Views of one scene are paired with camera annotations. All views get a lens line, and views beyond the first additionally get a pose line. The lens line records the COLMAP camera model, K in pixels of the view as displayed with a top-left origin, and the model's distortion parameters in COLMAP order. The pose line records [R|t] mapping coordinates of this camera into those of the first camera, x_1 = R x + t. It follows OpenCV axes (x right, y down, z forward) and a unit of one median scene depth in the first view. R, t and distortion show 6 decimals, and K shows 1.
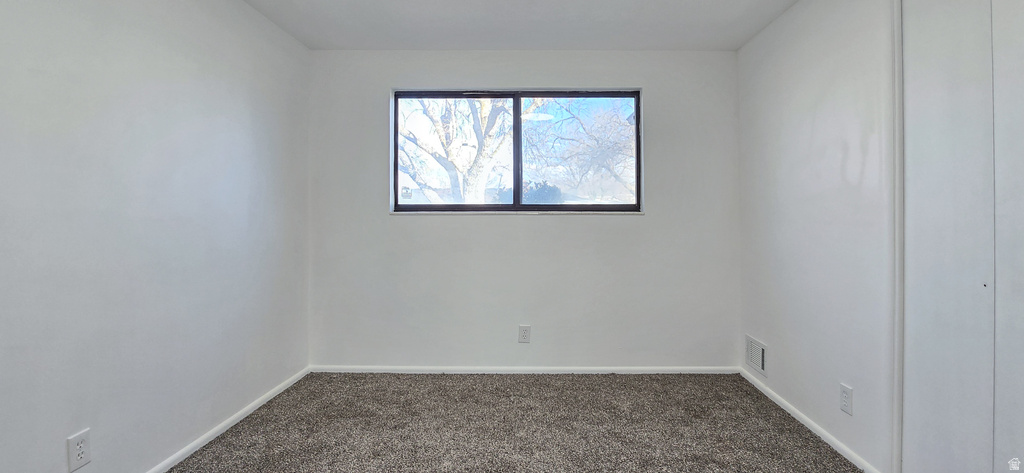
lens RADIAL K [[445.0, 0, 511.7], [0, 445.0, 223.3], [0, 0, 1]] dist [-0.034241, -0.000232]
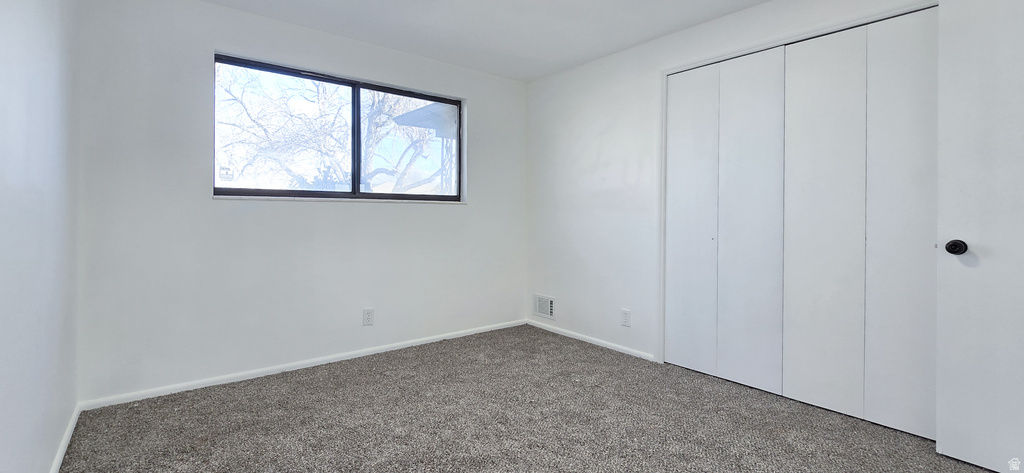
lens RADIAL K [[429.4, 0, 507.9], [0, 429.4, 220.9], [0, 0, 1]] dist [-0.017650, -0.000126]
pose [[0.782074, -0.005553, 0.623160, -0.342725], [0.001205, 0.999972, 0.007399, 0.017703], [-0.623184, -0.005036, 0.782059, 0.012702]]
